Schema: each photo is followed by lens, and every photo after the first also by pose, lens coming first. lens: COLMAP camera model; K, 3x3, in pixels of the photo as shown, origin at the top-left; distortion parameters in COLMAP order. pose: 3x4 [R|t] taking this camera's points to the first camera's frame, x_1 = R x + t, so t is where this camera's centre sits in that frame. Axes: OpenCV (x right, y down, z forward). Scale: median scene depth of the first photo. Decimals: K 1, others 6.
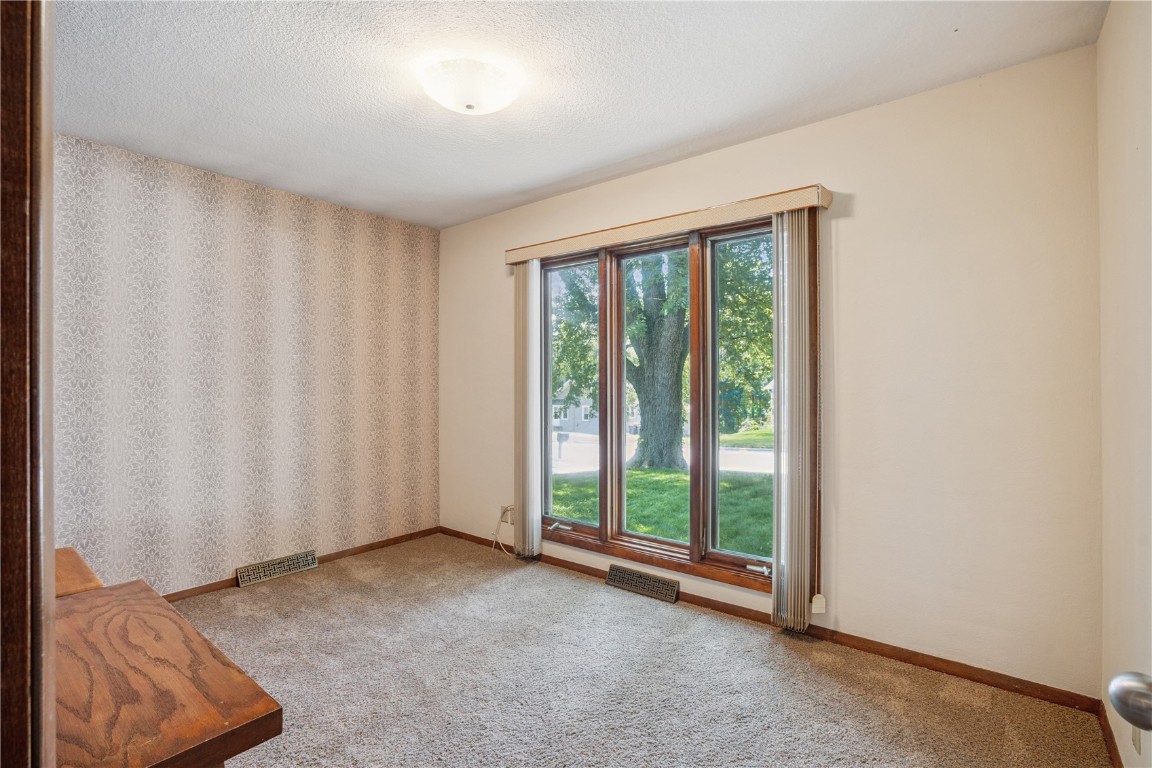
lens RADIAL K [[538.9, 0, 581.6], [0, 538.9, 380.9], [0, 0, 1]] dist [-0.031906, 0.001020]
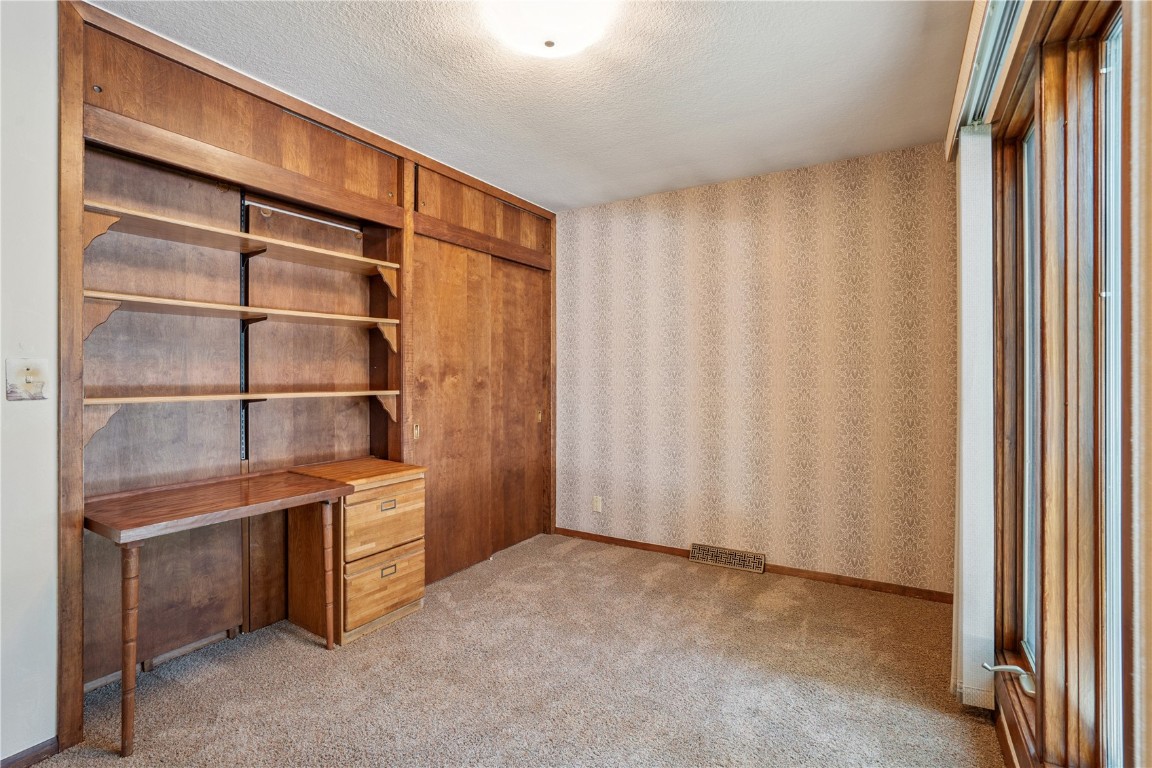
lens RADIAL K [[538.9, 0, 581.6], [0, 538.9, 380.9], [0, 0, 1]] dist [-0.031906, 0.001020]
pose [[0.116525, 0.013444, -0.993097, 0.395209], [0.002457, 0.999901, 0.013824, 0.002609], [0.993185, -0.004051, 0.116480, 0.604695]]
